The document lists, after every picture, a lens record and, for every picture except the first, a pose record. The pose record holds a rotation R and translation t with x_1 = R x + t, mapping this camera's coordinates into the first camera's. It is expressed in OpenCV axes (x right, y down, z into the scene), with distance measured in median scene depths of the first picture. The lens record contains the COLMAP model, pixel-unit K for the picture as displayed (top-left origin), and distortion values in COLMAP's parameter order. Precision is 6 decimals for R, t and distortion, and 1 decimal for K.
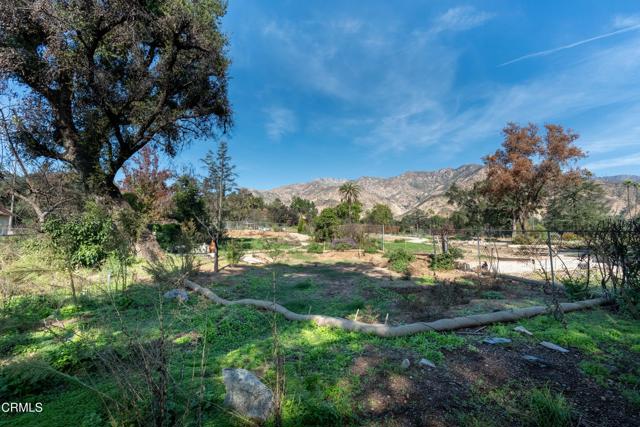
lens RADIAL K [[290.1, 0, 320.9], [0, 290.1, 209.5], [0, 0, 1]] dist [0.001418, 0.000088]
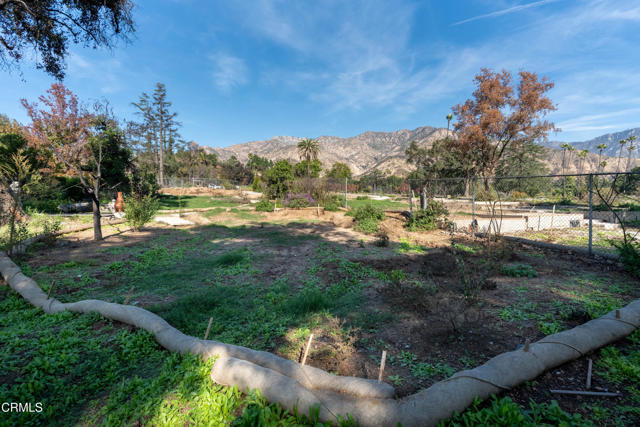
lens RADIAL K [[290.1, 0, 320.9], [0, 290.1, 209.5], [0, 0, 1]] dist [0.001418, 0.000088]
pose [[0.990255, -0.006535, 0.139115, 0.017654], [-0.012713, 0.990486, 0.137026, 0.021911], [-0.138687, -0.137460, 0.980750, 0.126647]]
